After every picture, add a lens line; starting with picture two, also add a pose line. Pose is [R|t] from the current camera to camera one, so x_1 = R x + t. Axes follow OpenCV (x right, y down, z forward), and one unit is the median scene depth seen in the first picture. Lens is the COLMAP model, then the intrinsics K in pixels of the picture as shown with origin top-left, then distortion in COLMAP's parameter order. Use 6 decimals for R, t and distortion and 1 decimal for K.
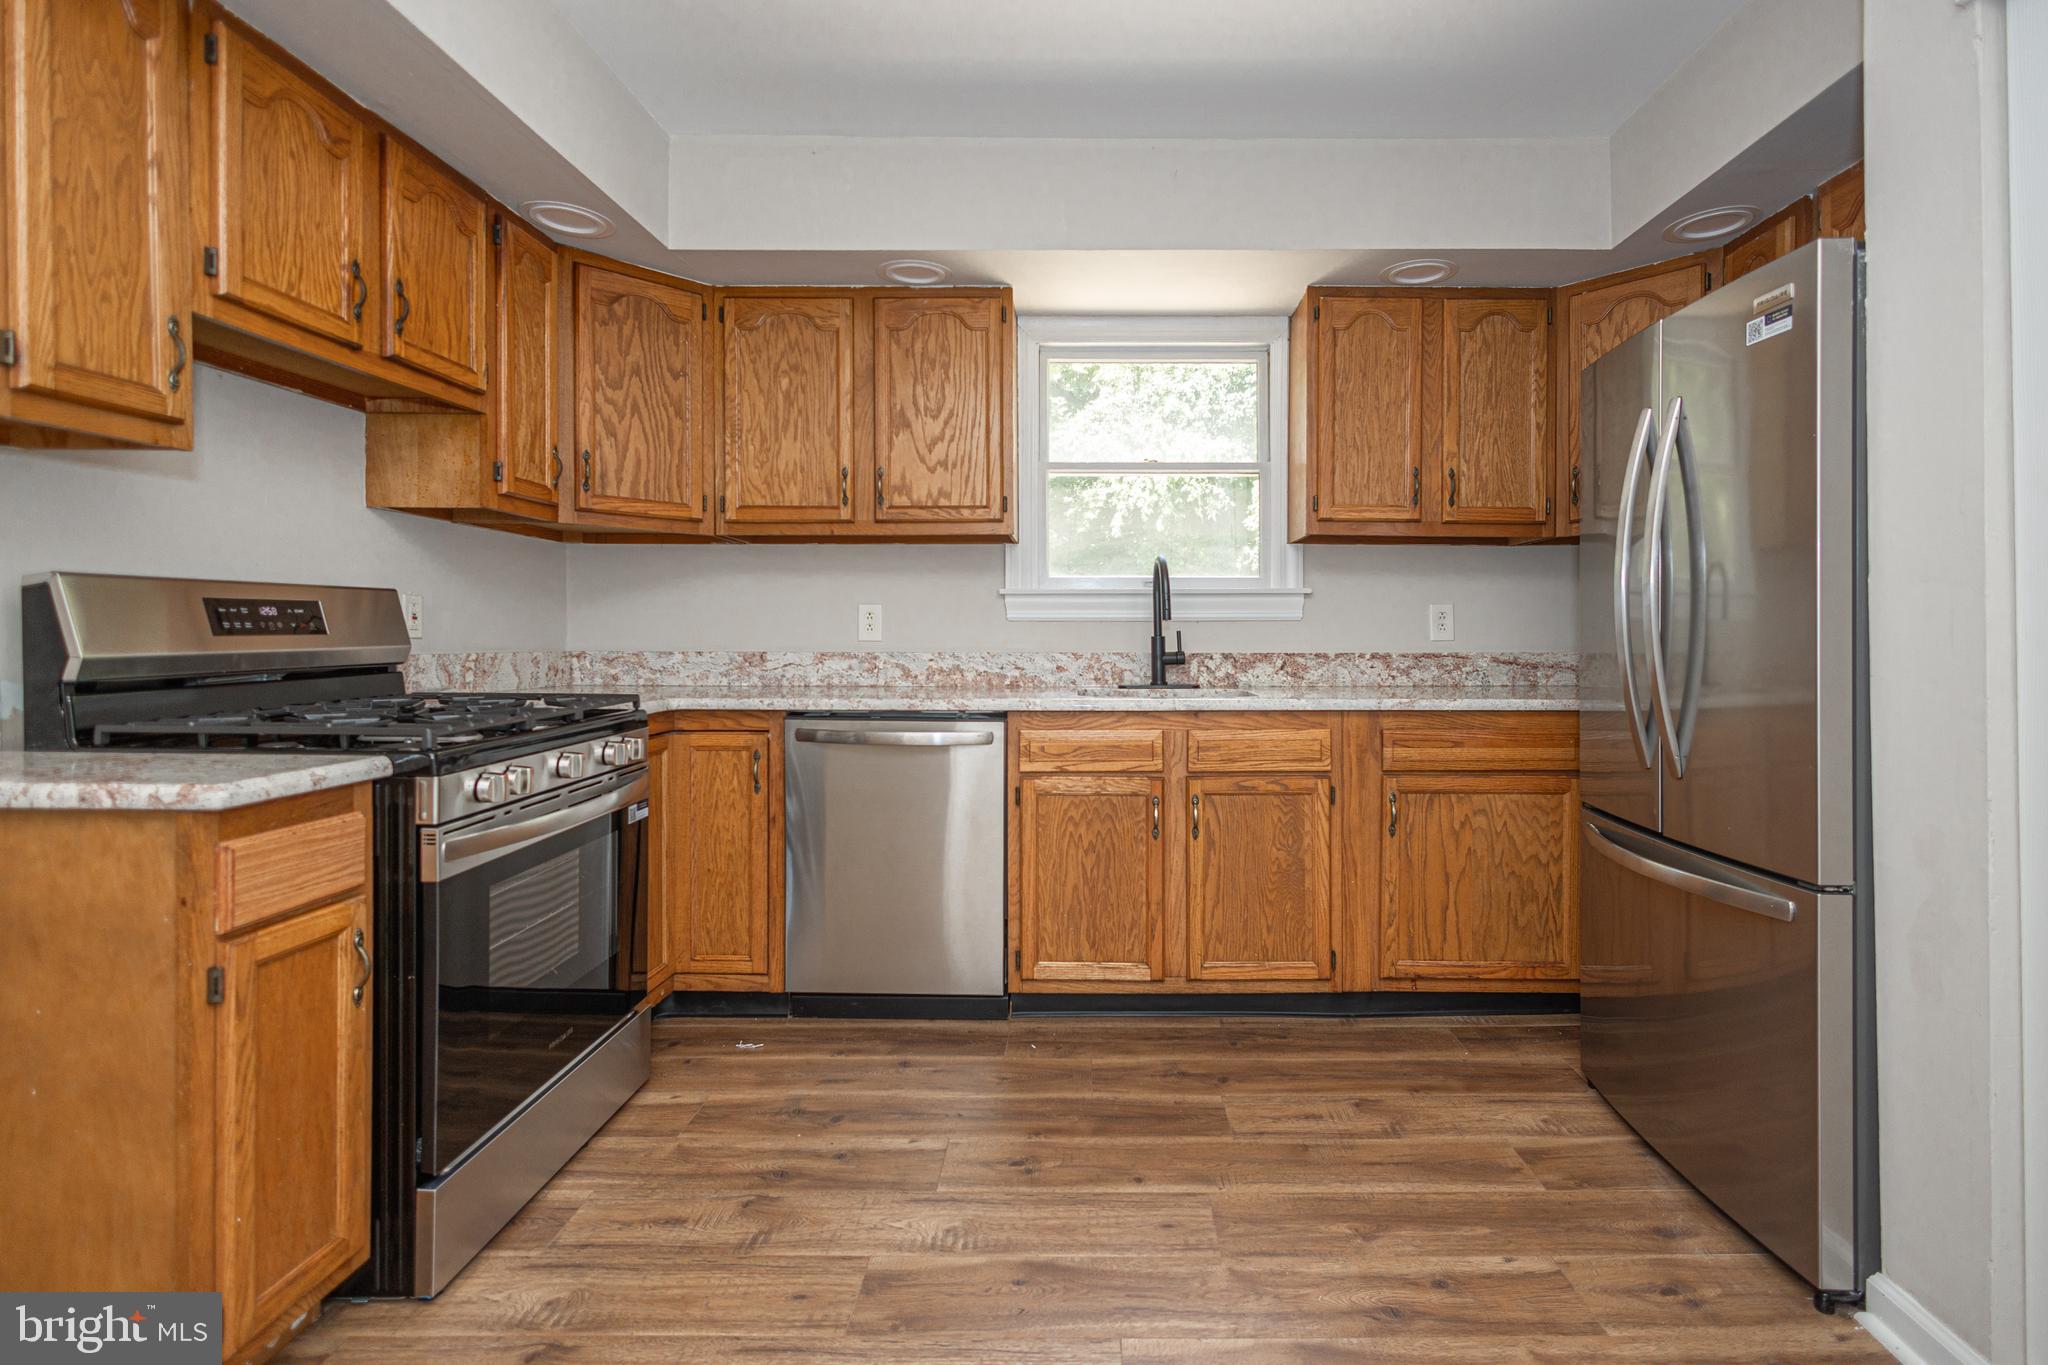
lens RADIAL K [[990.4, 0, 1026.9], [0, 990.4, 640.6], [0, 0, 1]] dist [0.002427, -0.000995]
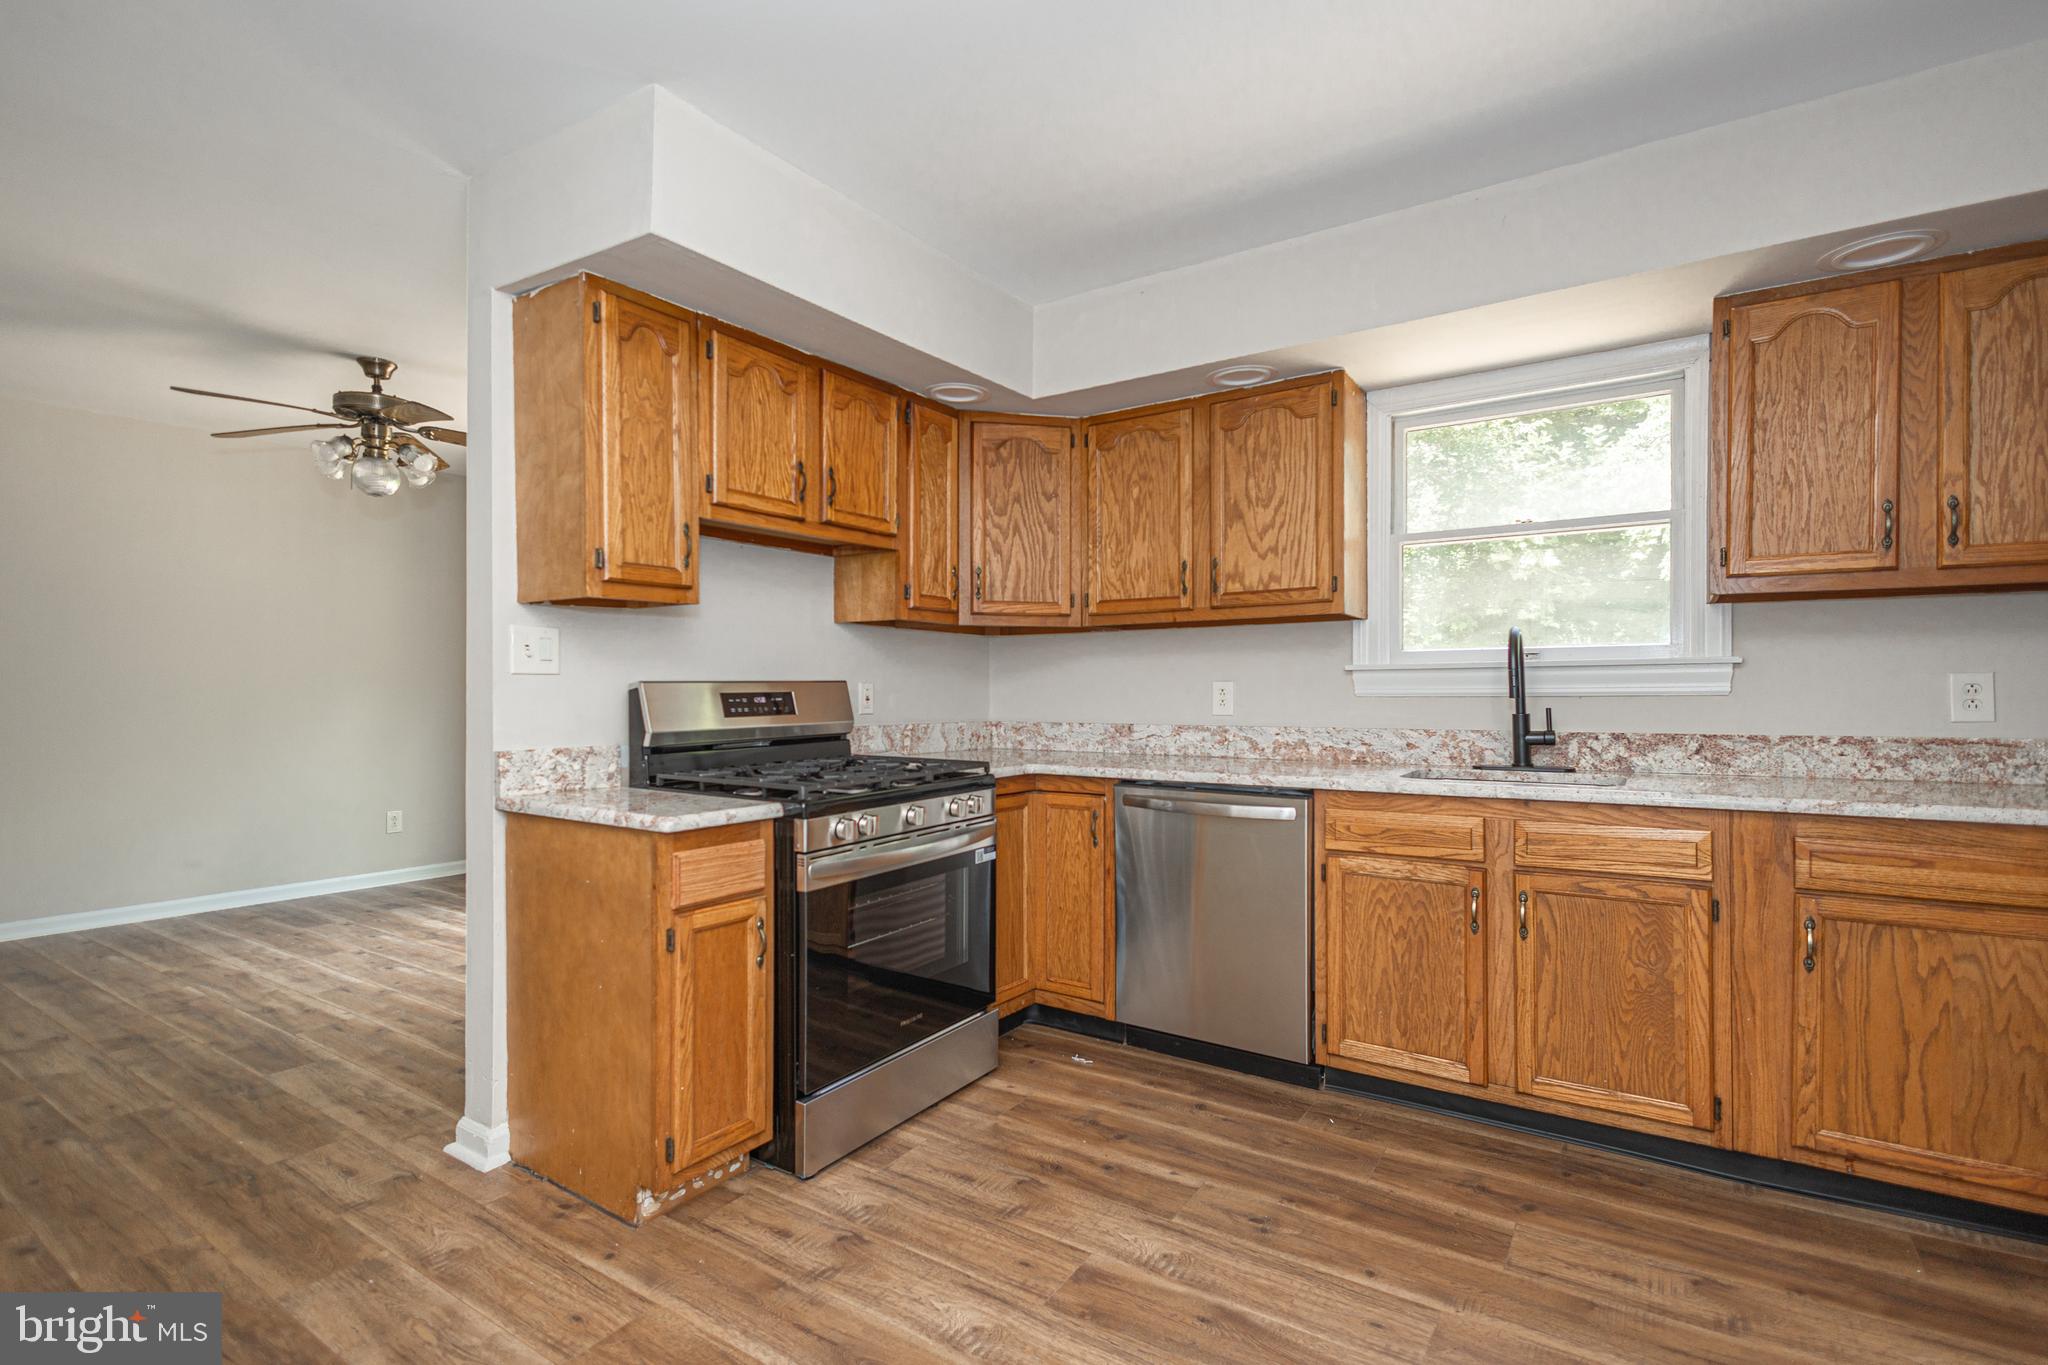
lens RADIAL K [[955.8, 0, 1024.0], [0, 955.8, 682.5], [0, 0, 1]] dist [0.001076, -0.001010]
pose [[0.832656, -0.006595, -0.553751, 0.278742], [0.002640, 0.999965, -0.007939, -0.032037], [0.553784, 0.005149, 0.832644, 0.005587]]
